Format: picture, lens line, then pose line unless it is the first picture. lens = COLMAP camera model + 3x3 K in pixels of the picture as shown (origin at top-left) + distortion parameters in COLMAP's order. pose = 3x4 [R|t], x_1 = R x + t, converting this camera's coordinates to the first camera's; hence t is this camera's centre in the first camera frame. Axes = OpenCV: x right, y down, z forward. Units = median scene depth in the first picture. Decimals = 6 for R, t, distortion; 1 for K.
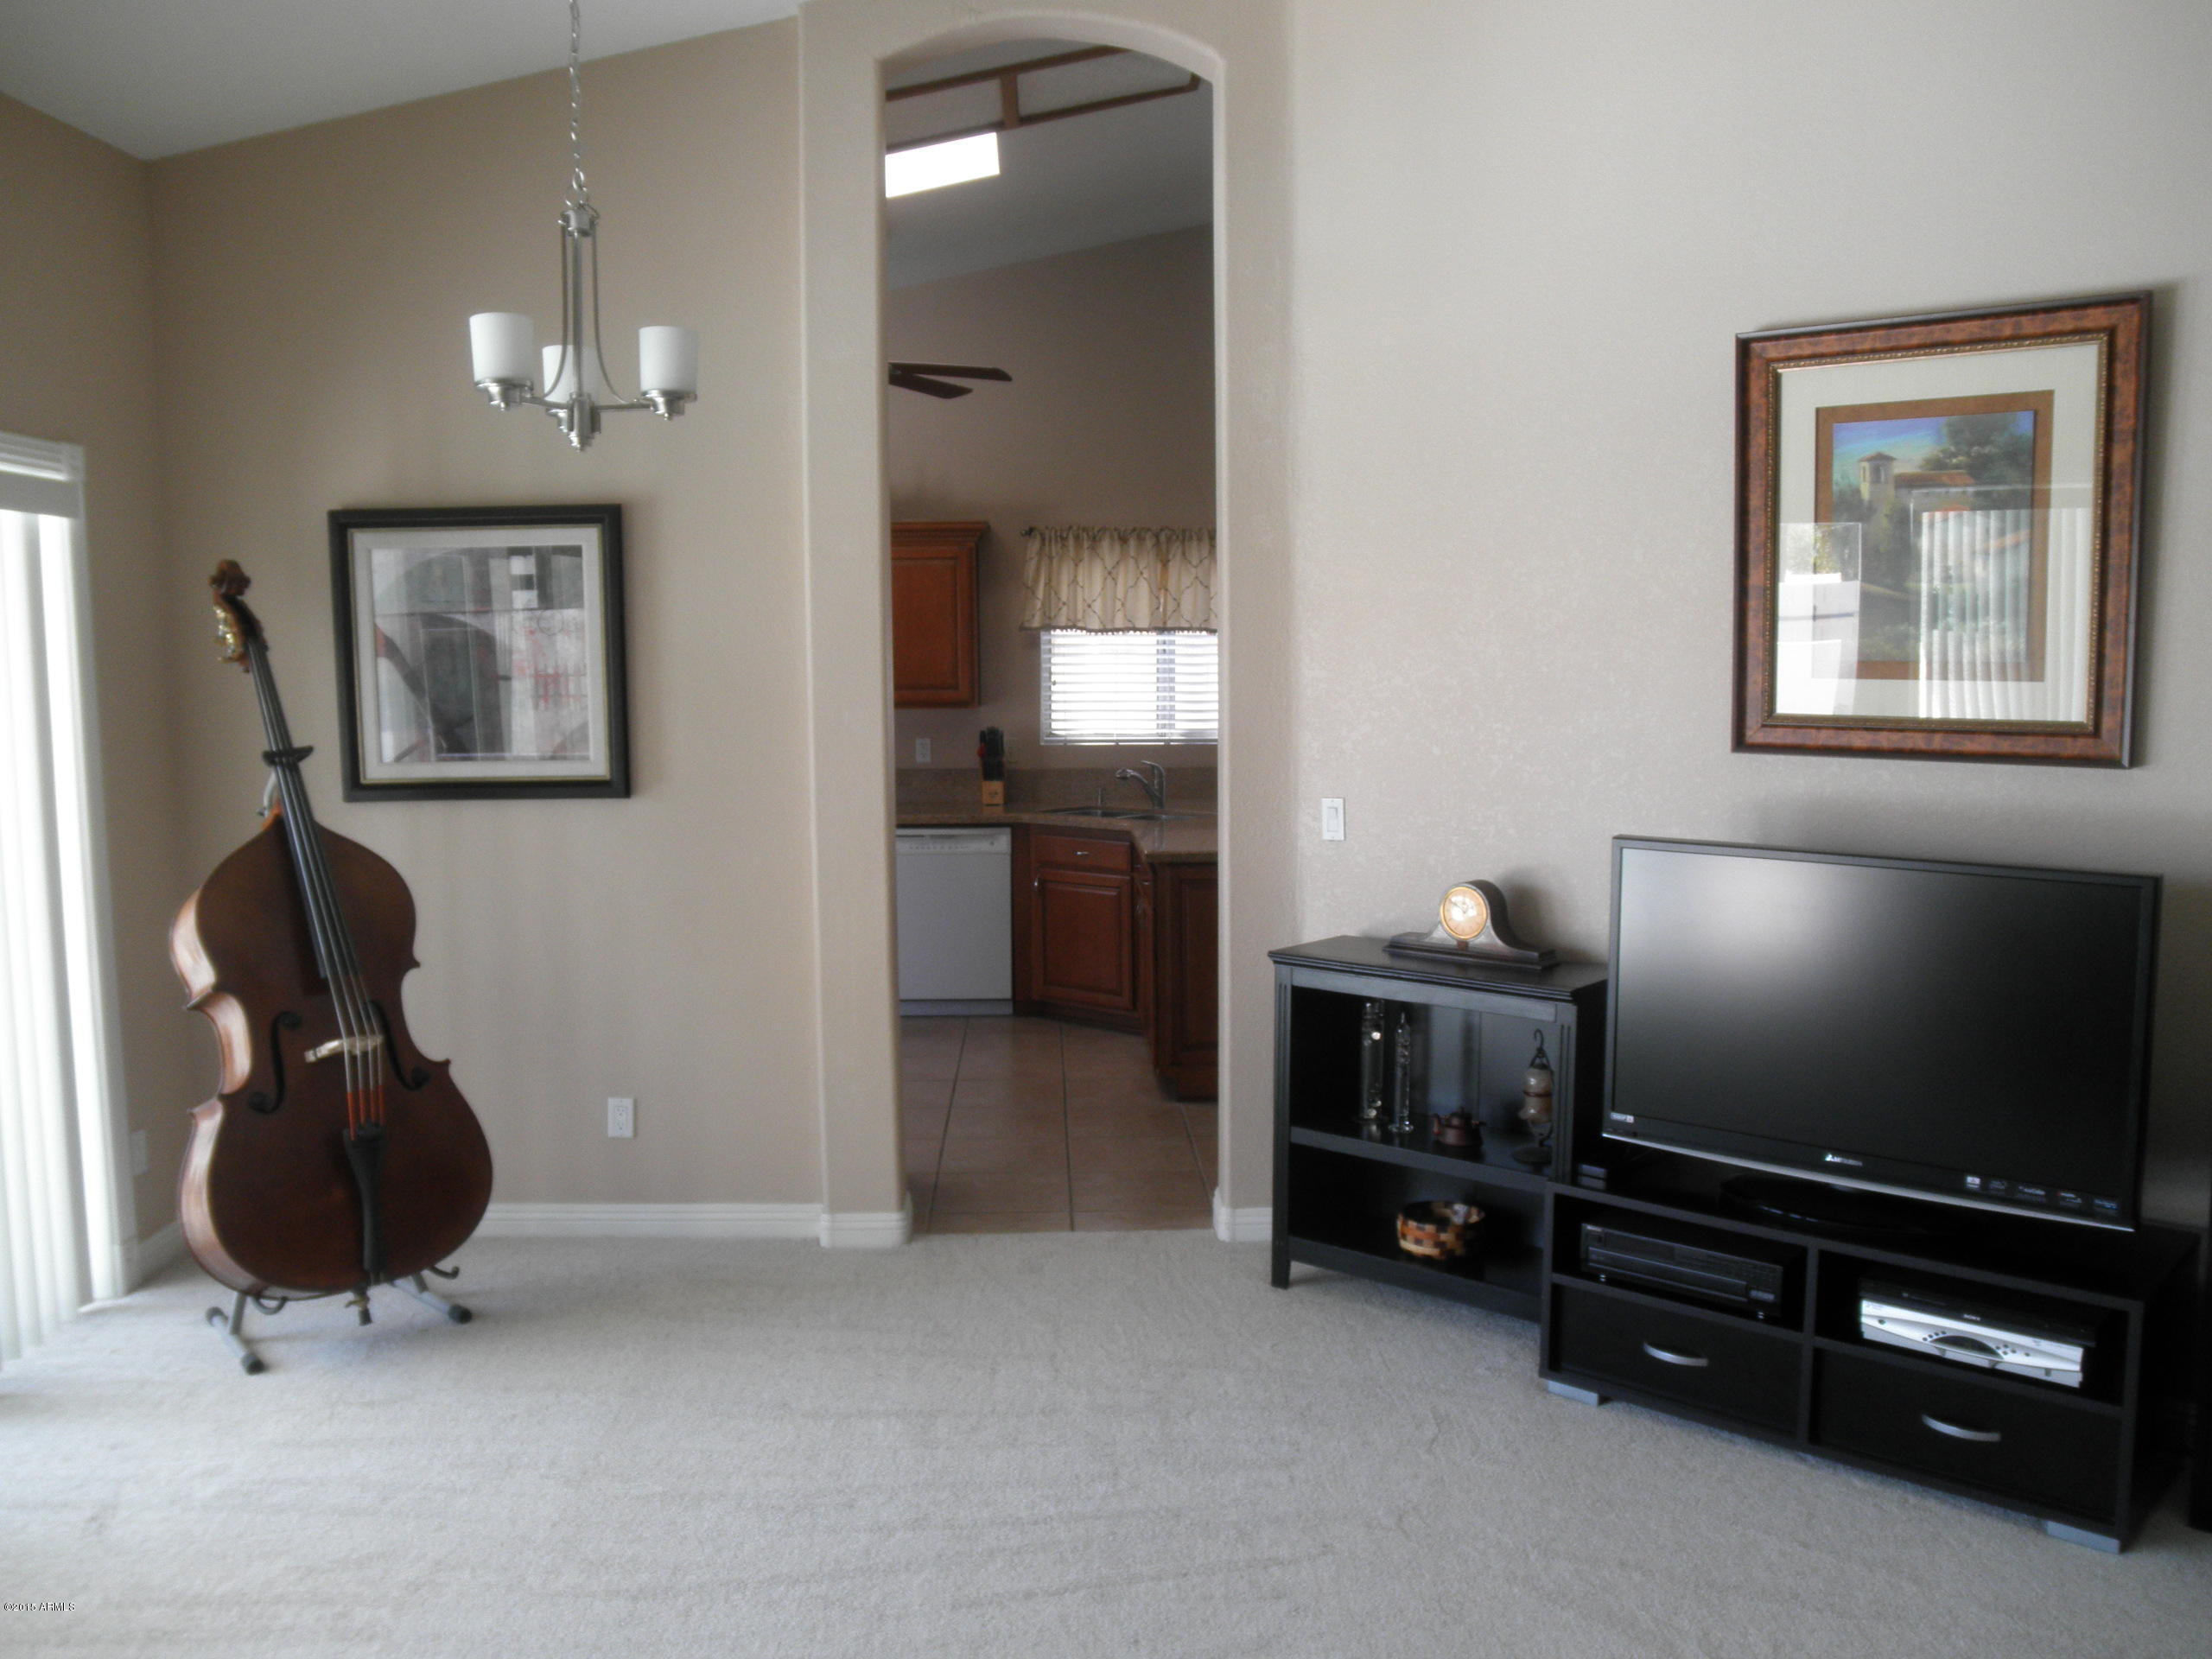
lens RADIAL K [[1813.9, 0, 1105.5], [0, 1813.9, 827.2], [0, 0, 1]] dist [-0.122006, 0.109038]
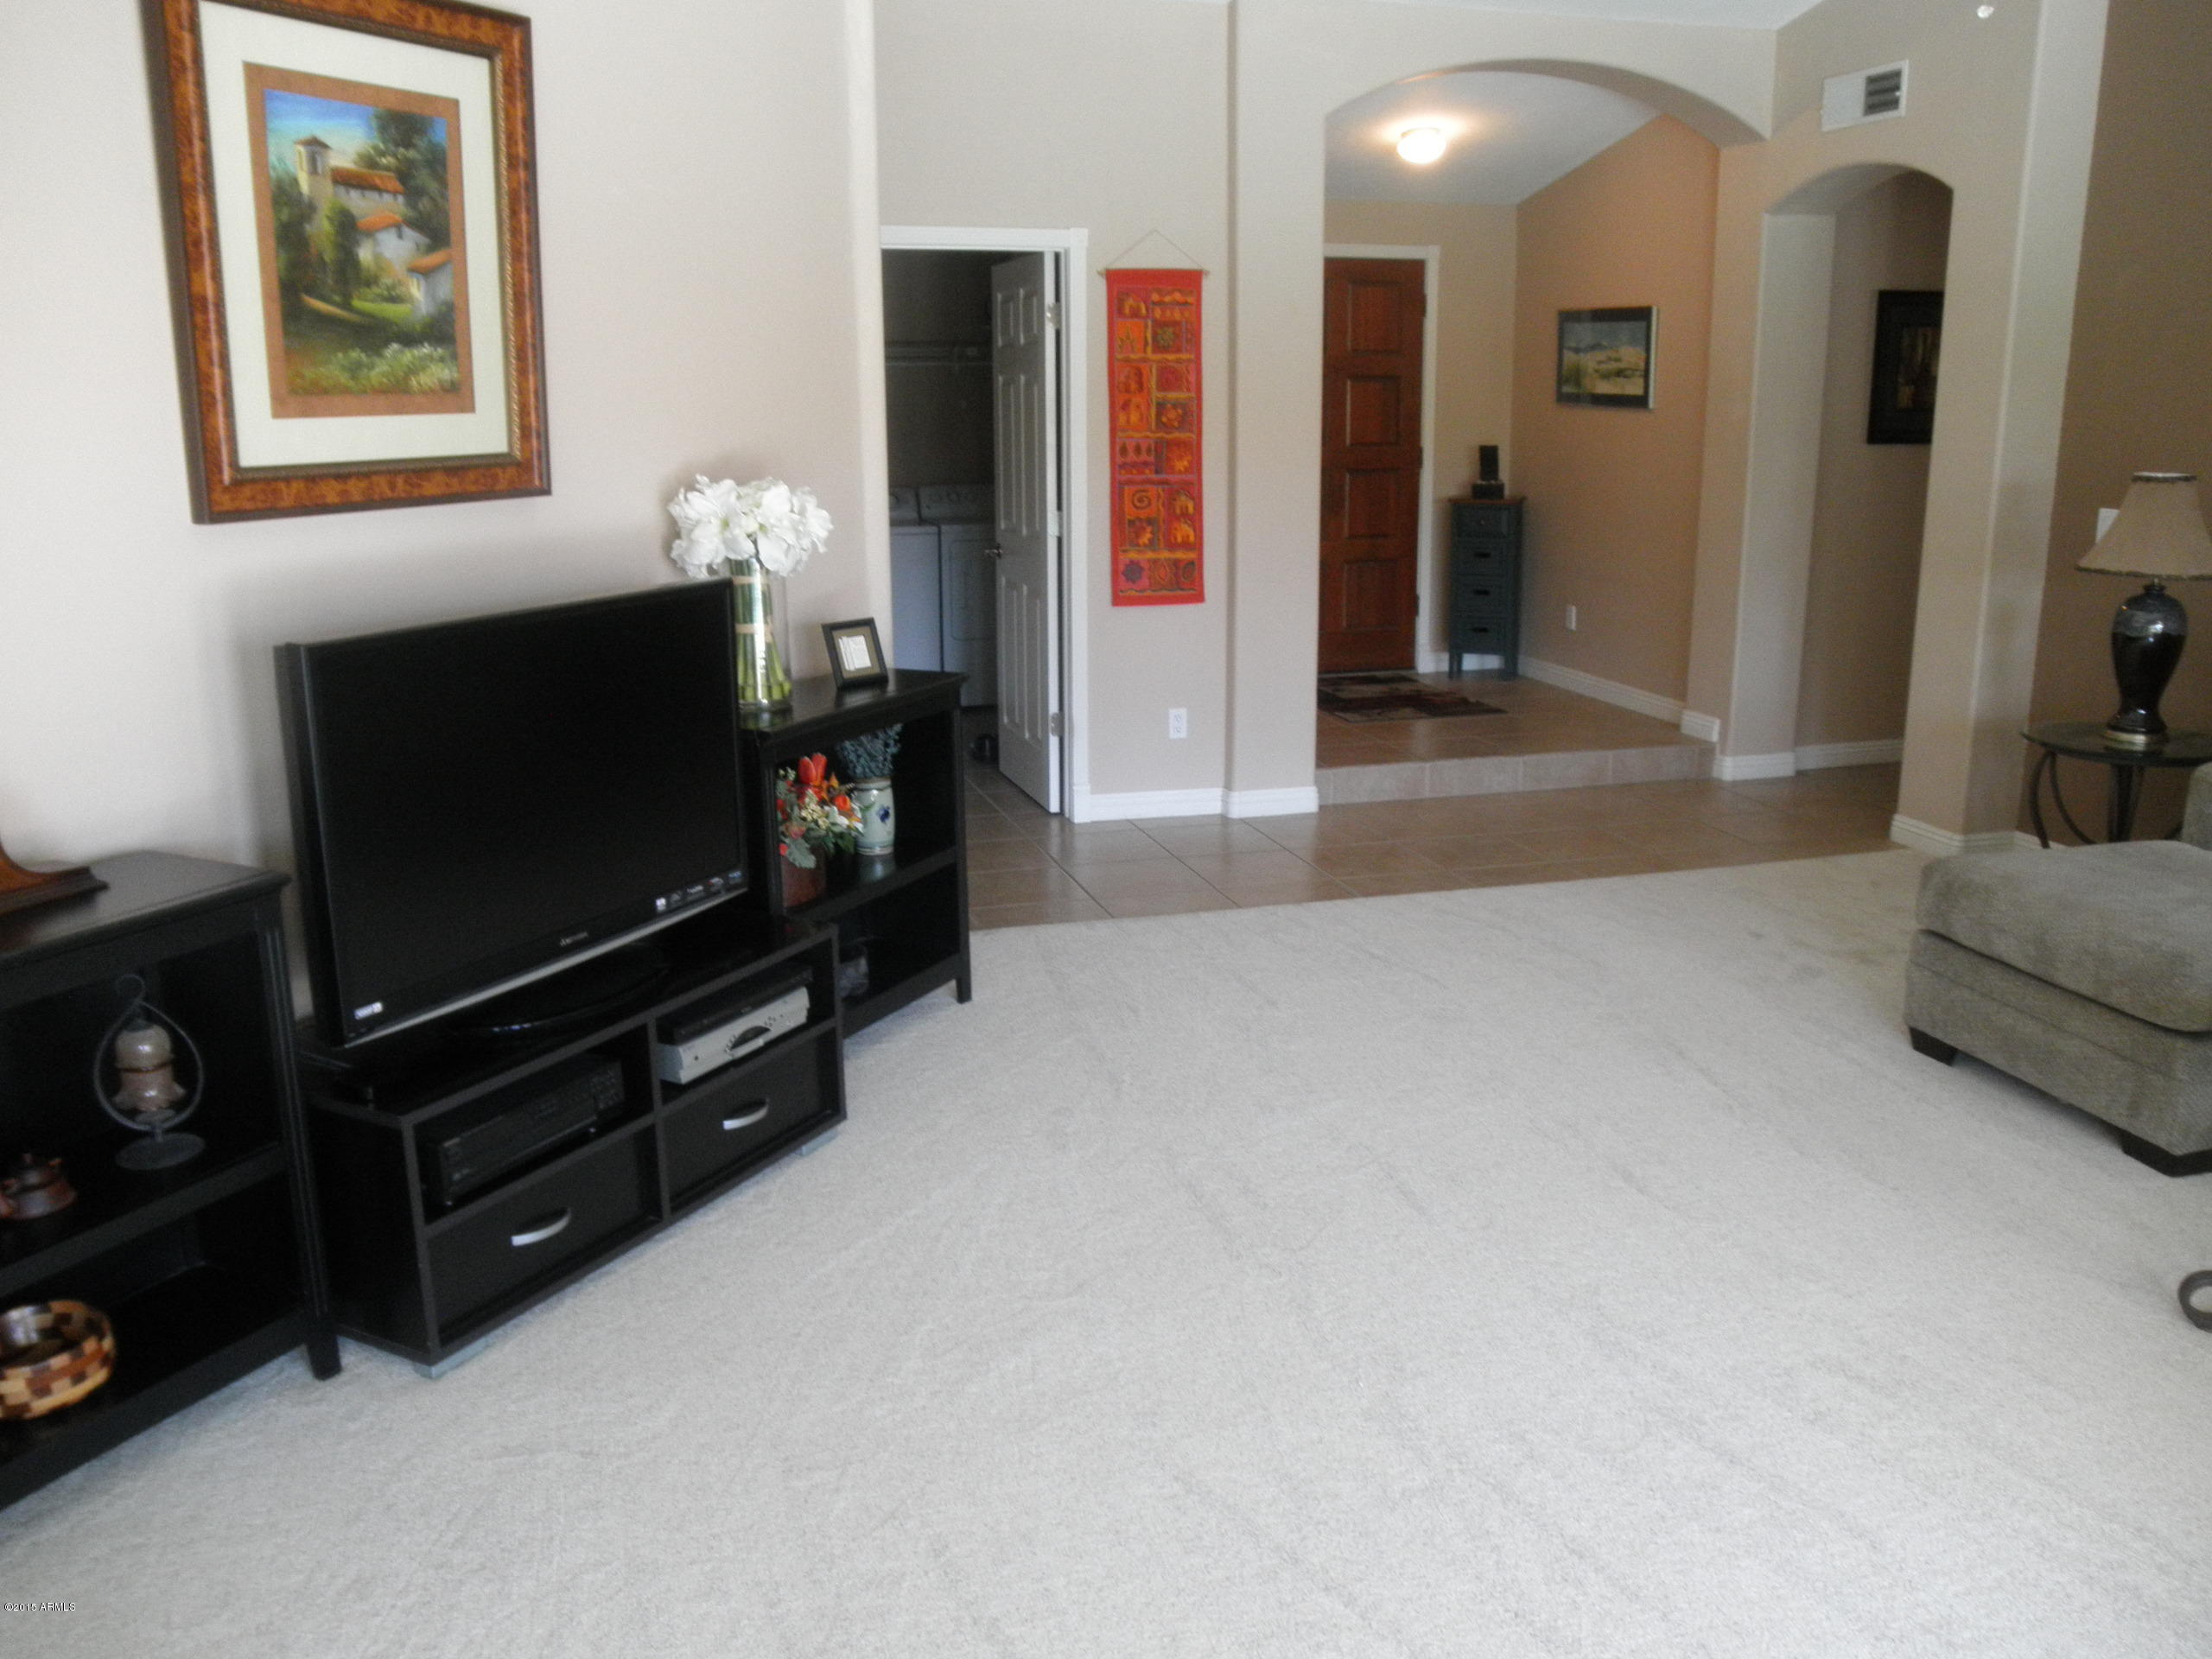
lens RADIAL K [[1813.9, 0, 1104.5], [0, 1813.9, 828.6], [0, 0, 1]] dist [-0.122006, 0.109038]
pose [[-0.248330, -0.220881, 0.943156, -0.499847], [0.107117, 0.961422, 0.253363, -0.071445], [-0.962735, 0.163946, -0.215090, 0.886413]]
